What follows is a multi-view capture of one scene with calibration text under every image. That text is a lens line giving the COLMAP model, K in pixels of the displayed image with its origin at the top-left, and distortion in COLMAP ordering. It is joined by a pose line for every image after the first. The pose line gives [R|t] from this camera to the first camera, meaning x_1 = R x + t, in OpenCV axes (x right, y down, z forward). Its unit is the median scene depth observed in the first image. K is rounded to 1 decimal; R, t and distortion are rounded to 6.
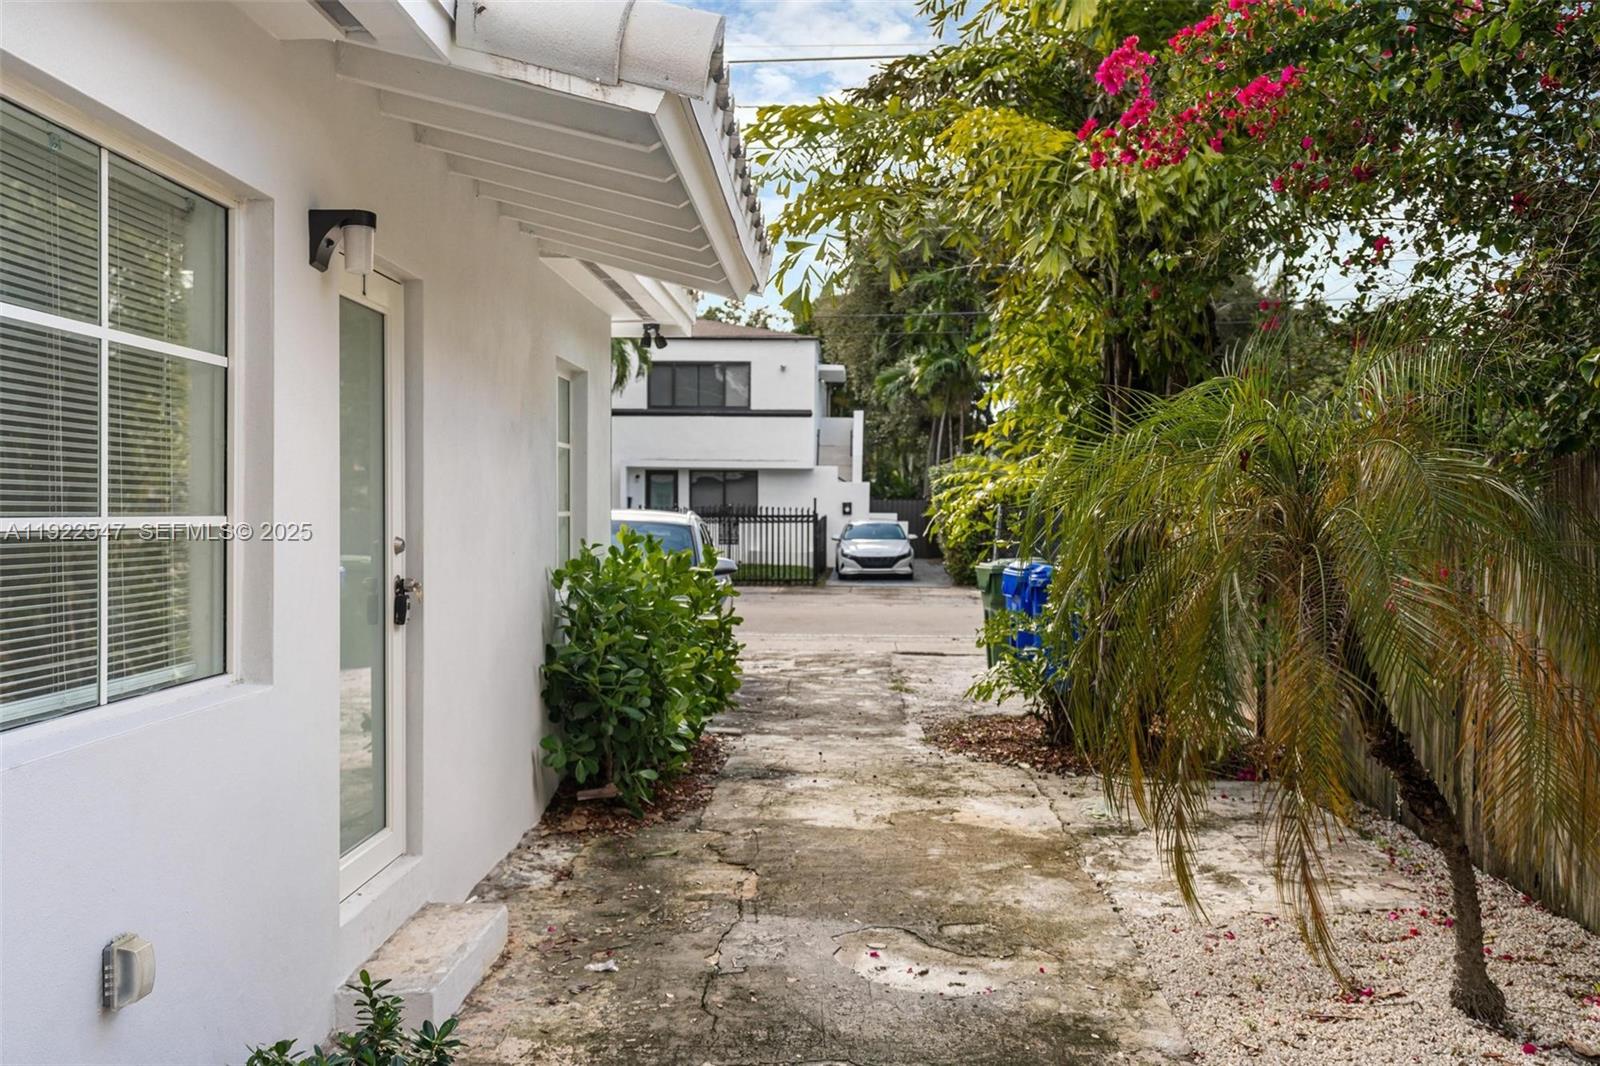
lens RADIAL K [[1458.3, 0, 800.0], [0, 1458.3, 533.0], [0, 0, 1]] dist [0.001145, 0.000541]
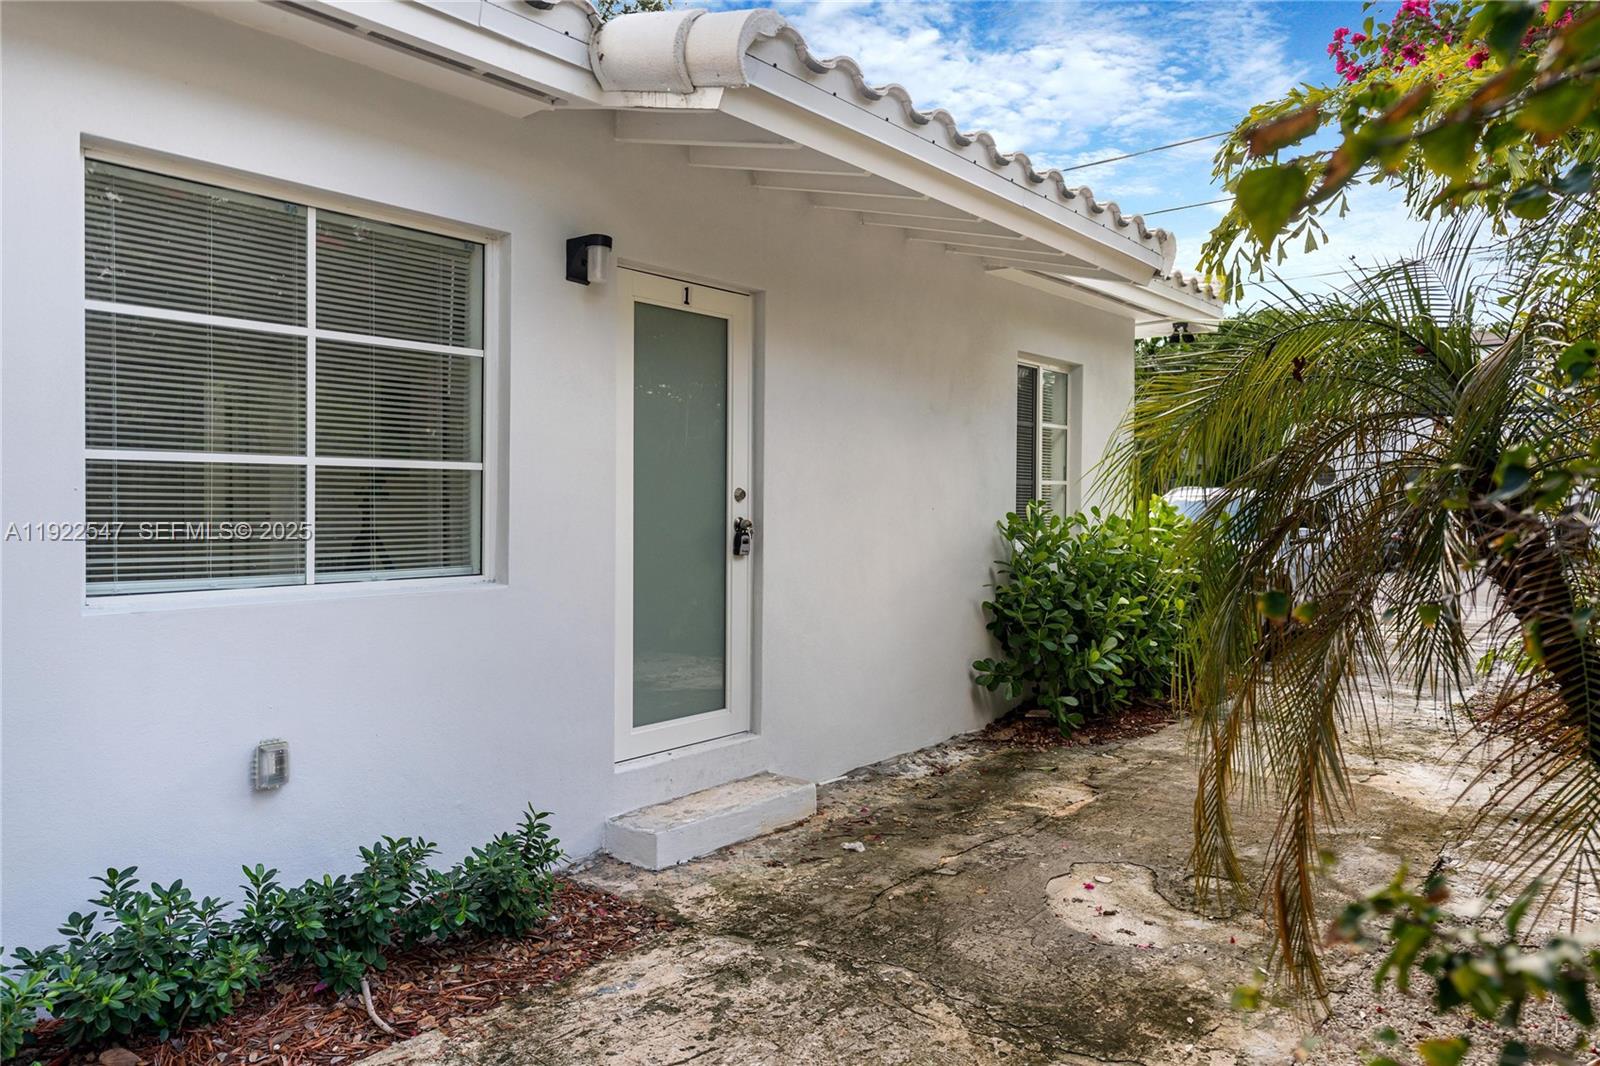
lens RADIAL K [[1080.2, 0, 801.2], [0, 1080.2, 516.1], [0, 0, 1]] dist [-0.002701, -0.000056]
pose [[0.803639, 0.002161, -0.595113, 0.399192], [-0.004071, 0.999990, -0.001866, 0.033701], [0.595103, 0.003922, 0.803640, 0.294608]]
